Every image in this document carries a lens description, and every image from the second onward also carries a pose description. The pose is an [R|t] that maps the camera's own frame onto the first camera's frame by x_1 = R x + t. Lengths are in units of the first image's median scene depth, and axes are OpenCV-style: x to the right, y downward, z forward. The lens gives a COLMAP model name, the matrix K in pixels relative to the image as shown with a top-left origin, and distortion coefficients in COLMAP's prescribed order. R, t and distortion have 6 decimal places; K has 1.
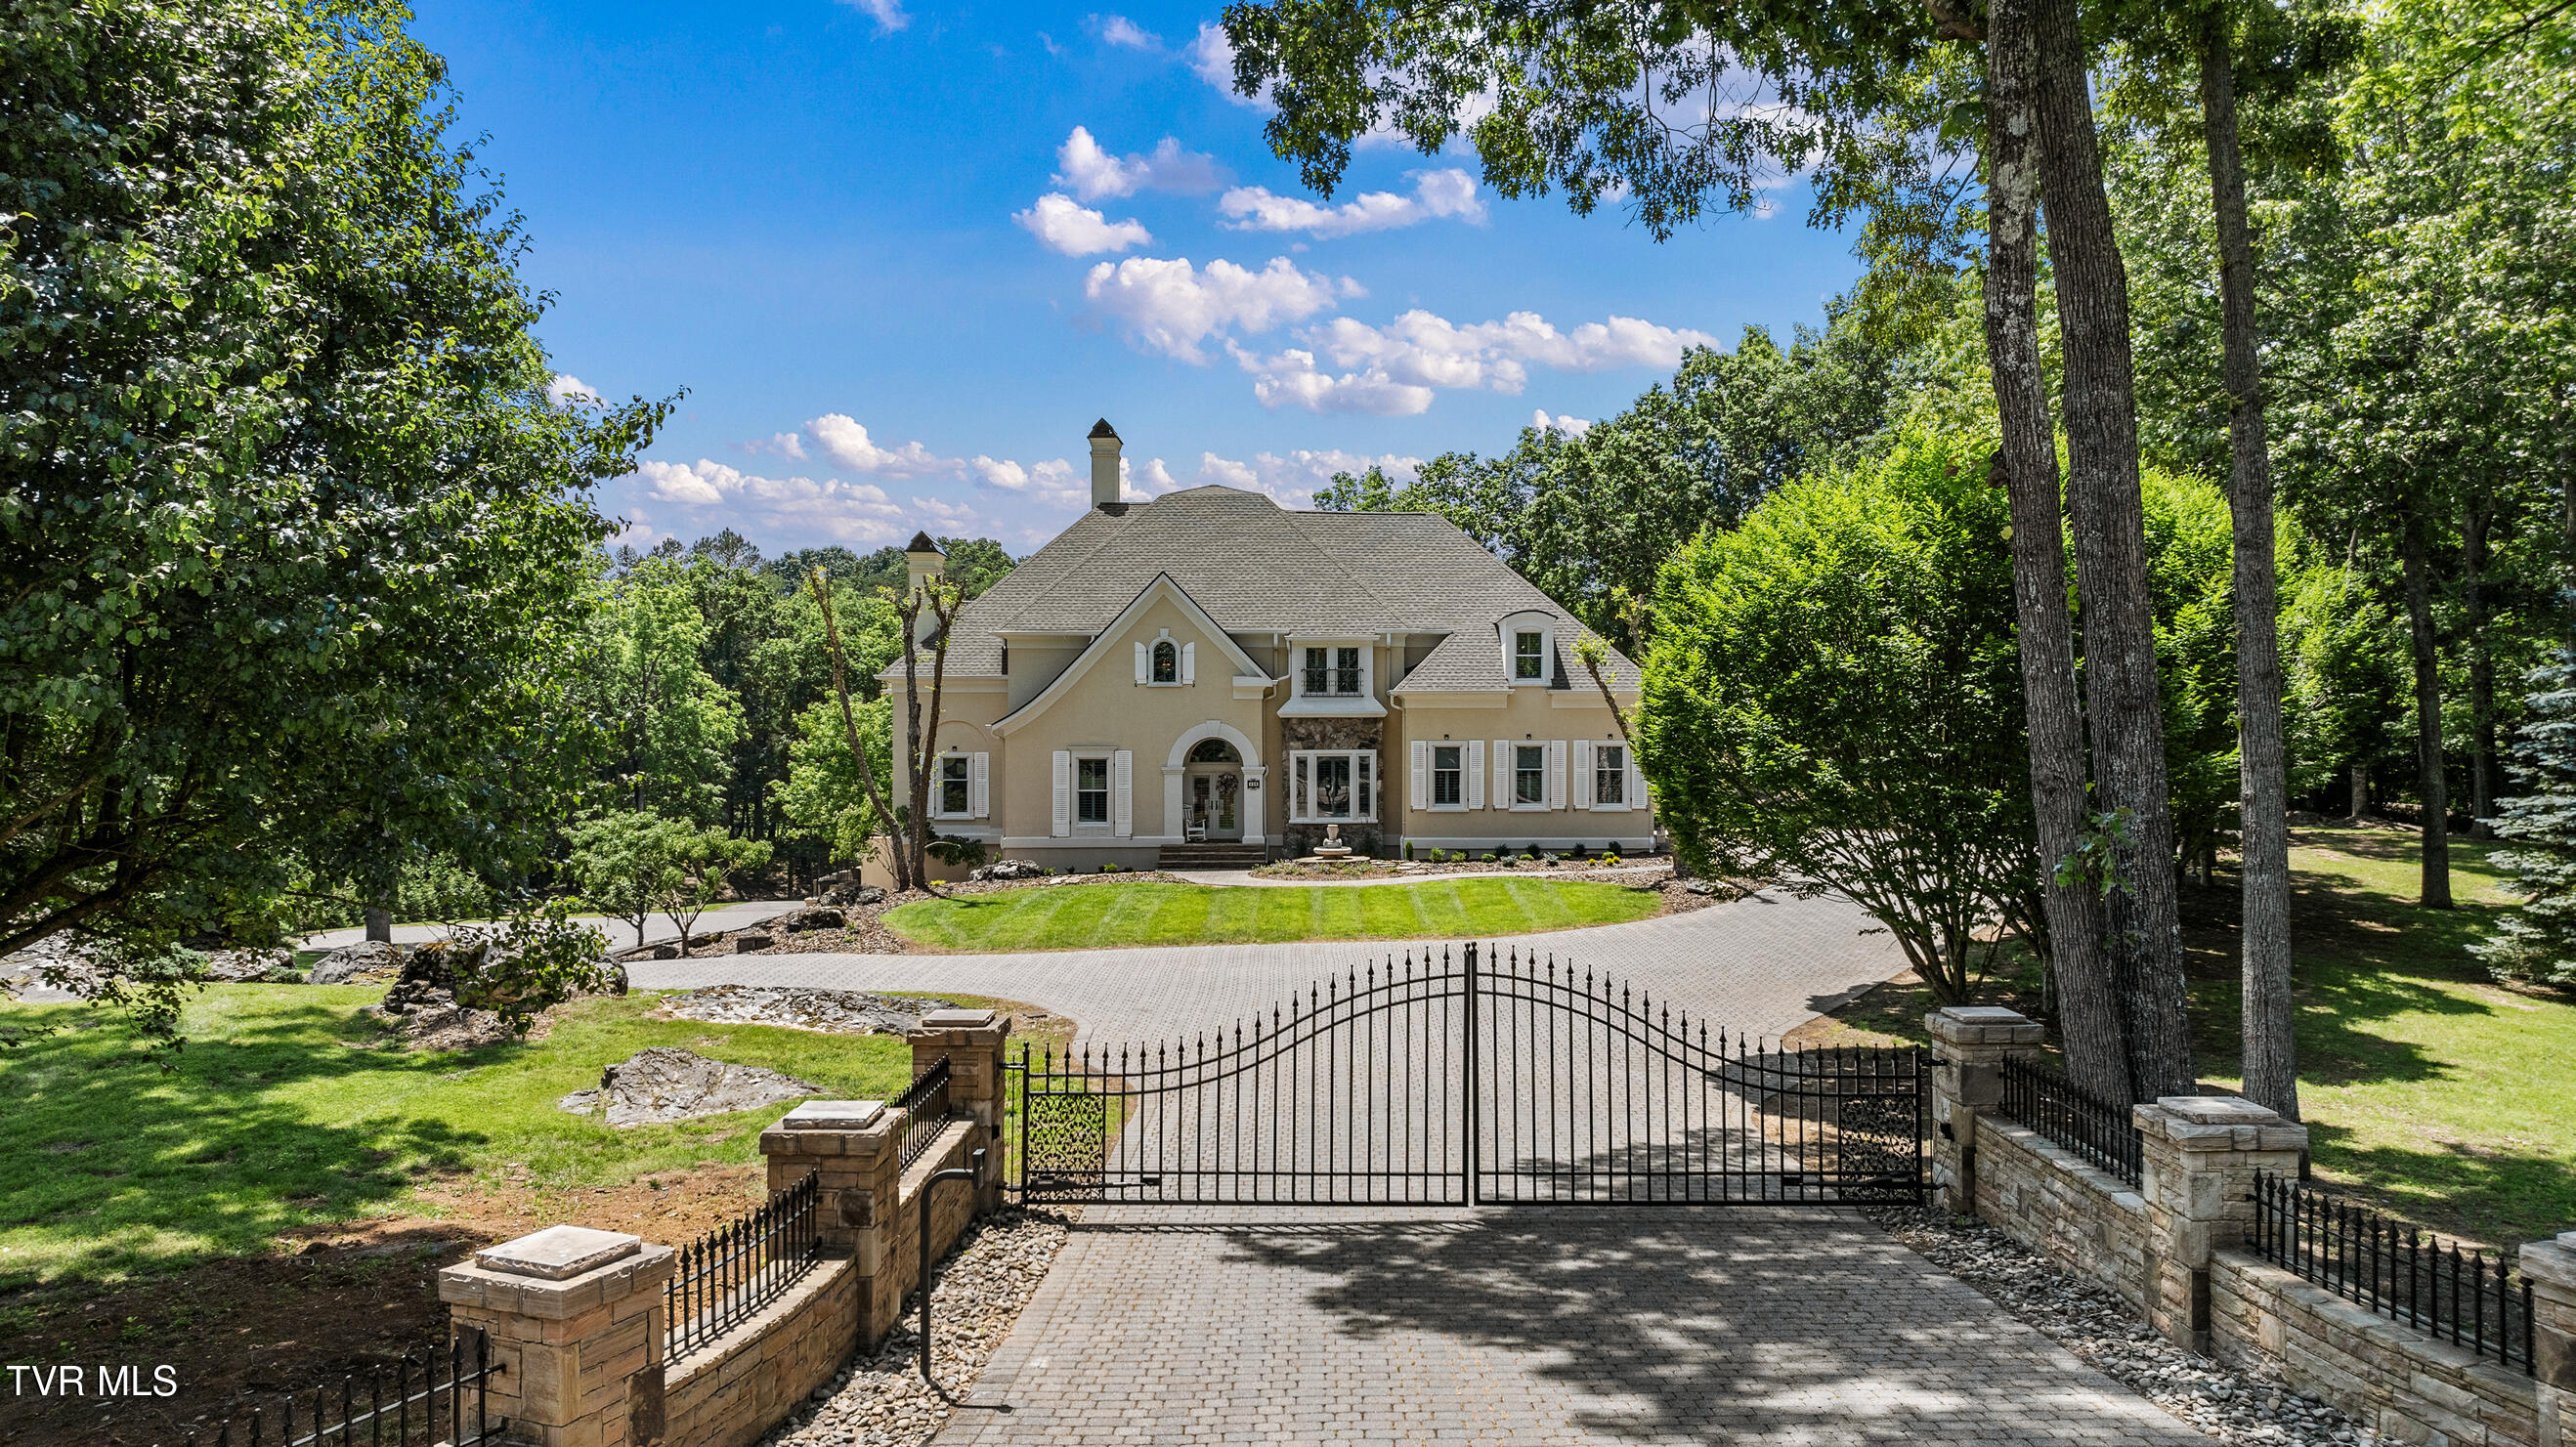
lens RADIAL K [[1797.6, 0, 1294.1], [0, 1797.6, 713.8], [0, 0, 1]] dist [0.000013, 0.010326]
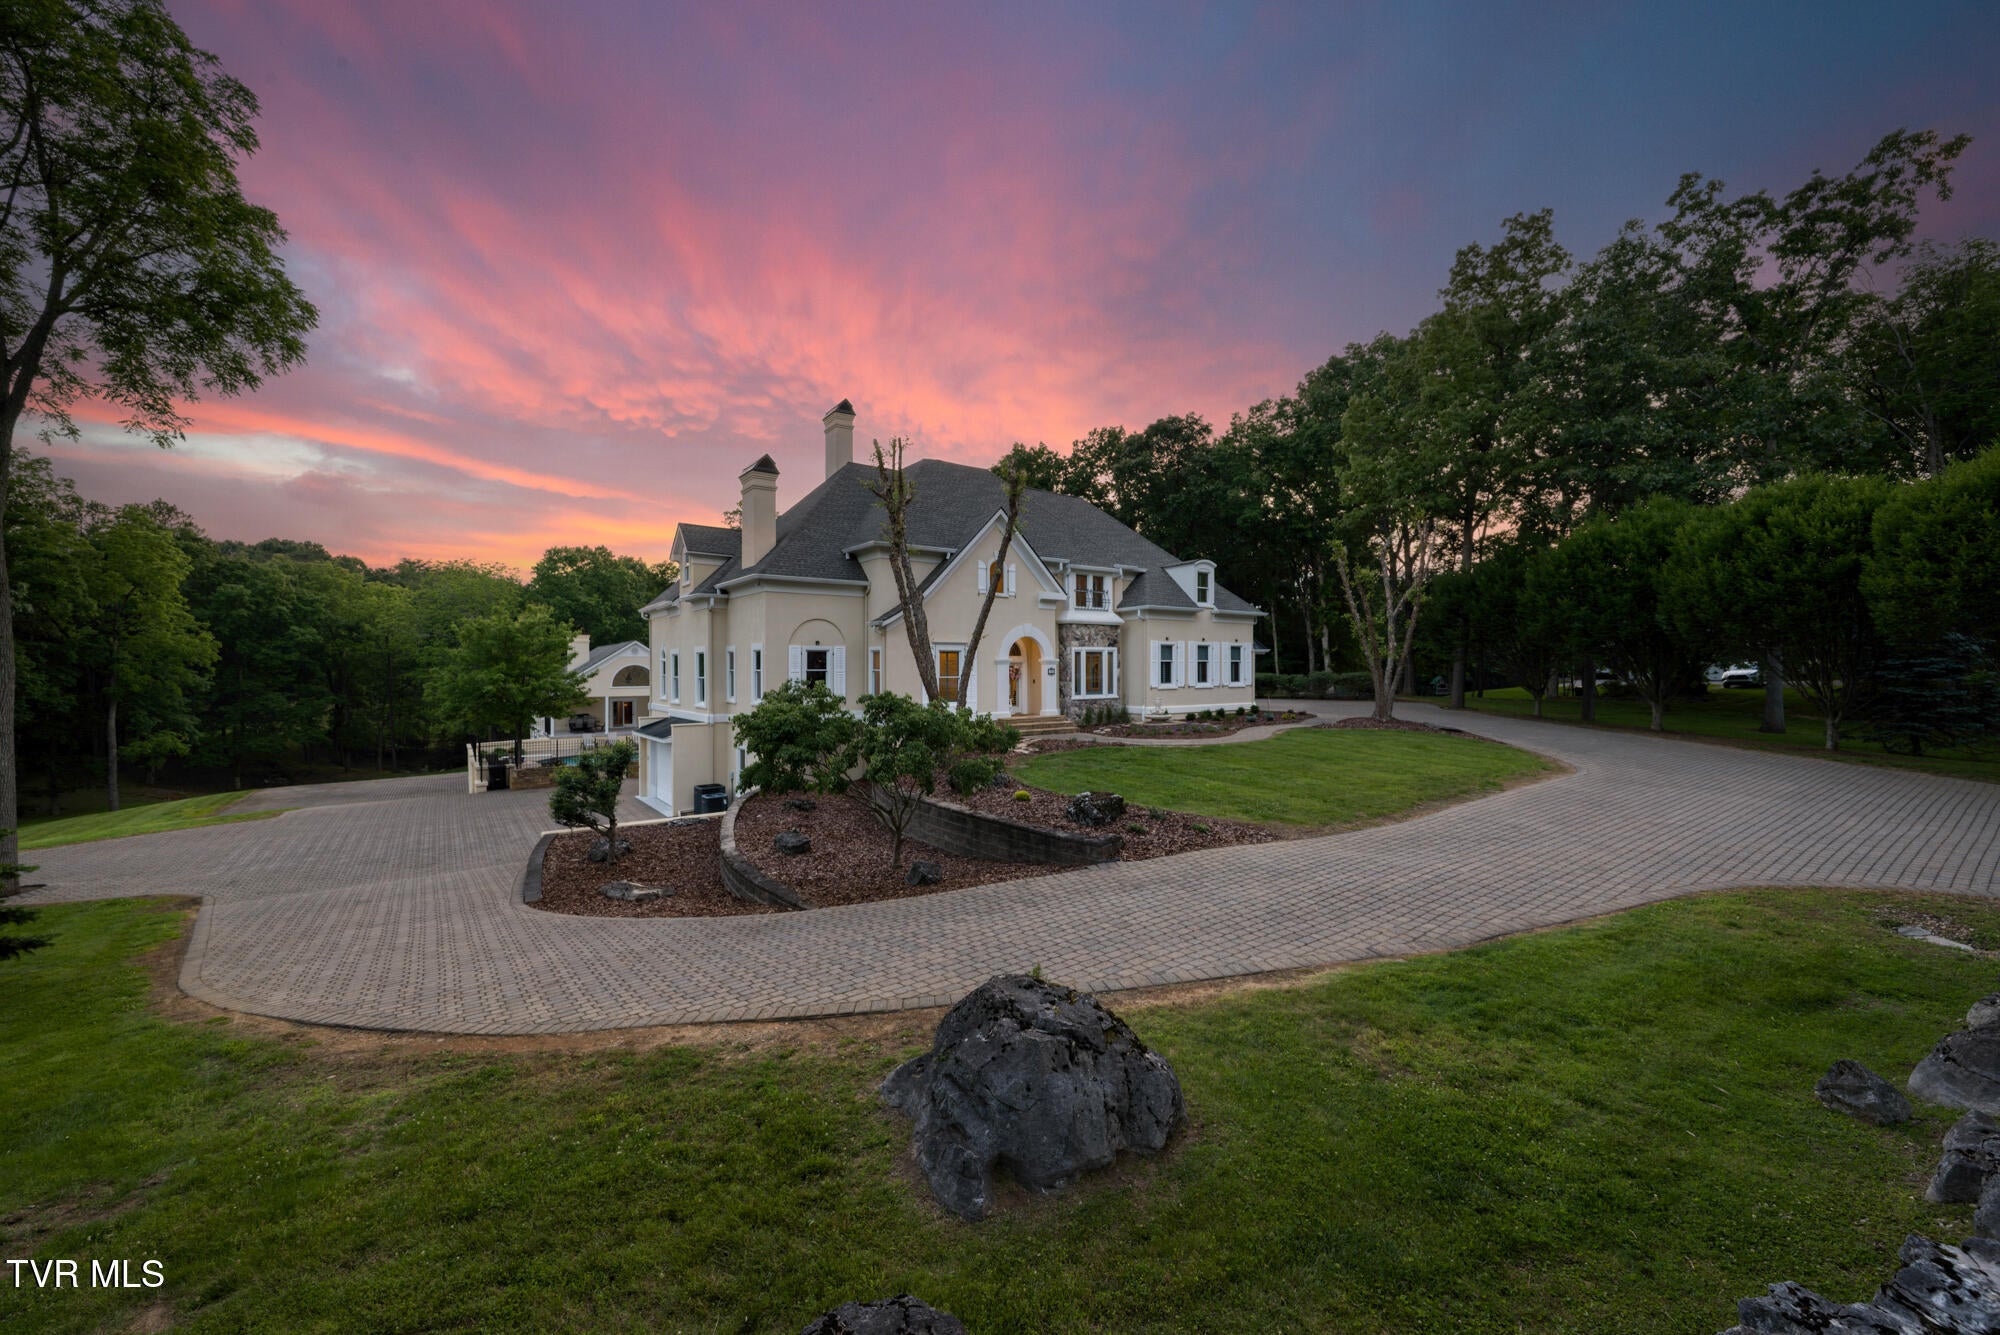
lens RADIAL K [[769.0, 0, 1000.0], [0, 769.0, 667.5], [0, 0, 1]] dist [-0.001809, -0.000151]
pose [[0.814401, -0.000859, 0.580303, -0.394870], [-0.001396, 0.999993, 0.003440, 0.034667], [-0.580301, -0.003611, 0.814394, 0.551869]]
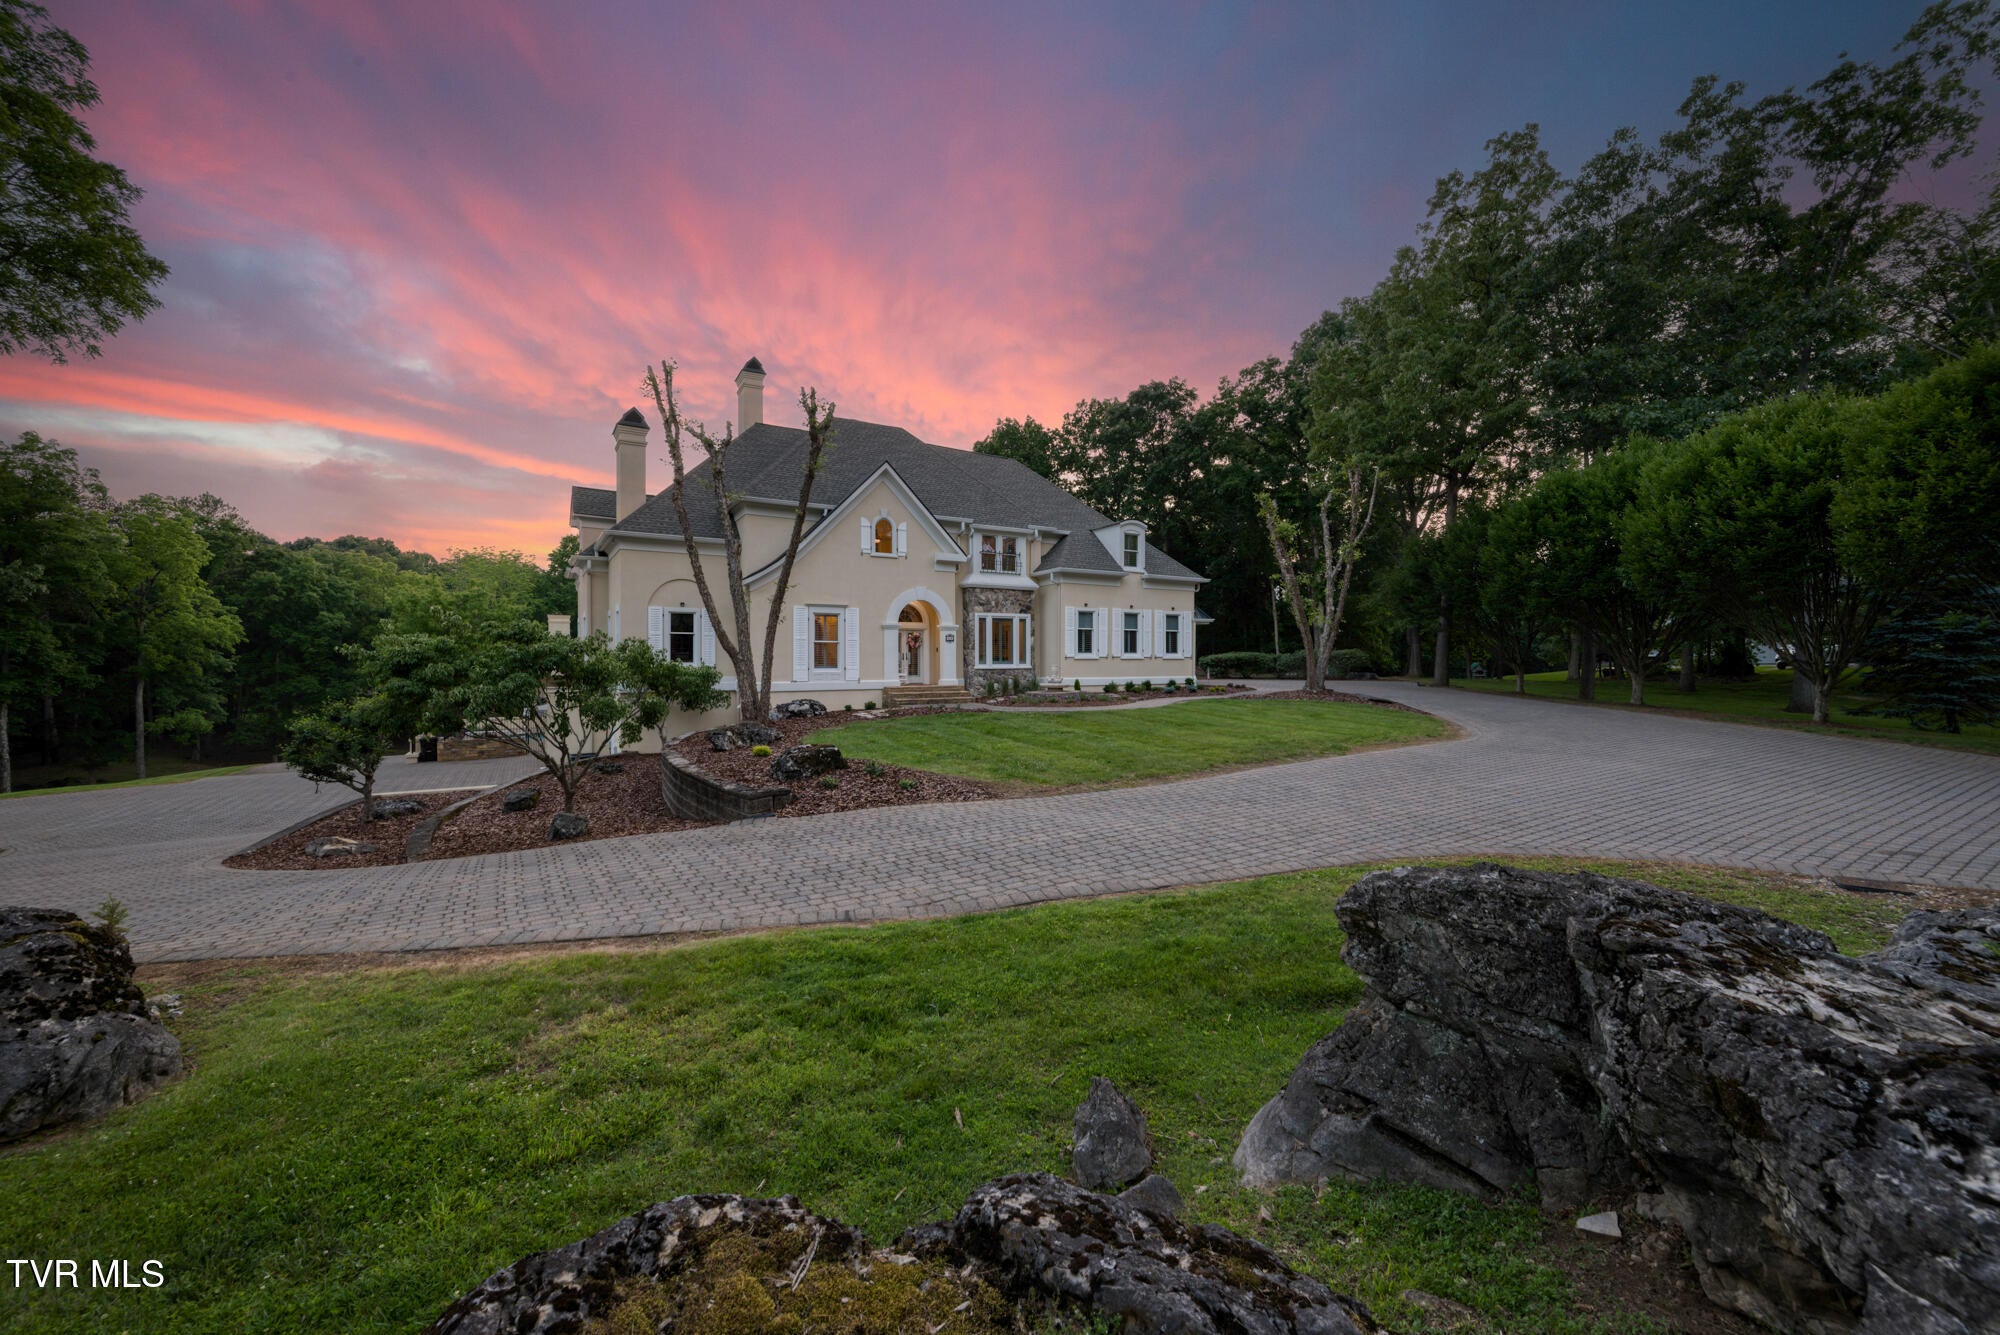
lens RADIAL K [[768.0, 0, 1000.0], [0, 768.0, 667.5], [0, 0, 1]] dist [-0.002755, -0.000160]
pose [[0.856943, -0.004296, 0.515393, -0.274745], [-0.001853, 0.999933, 0.011417, 0.054326], [-0.515407, -0.010739, 0.856878, 0.518066]]
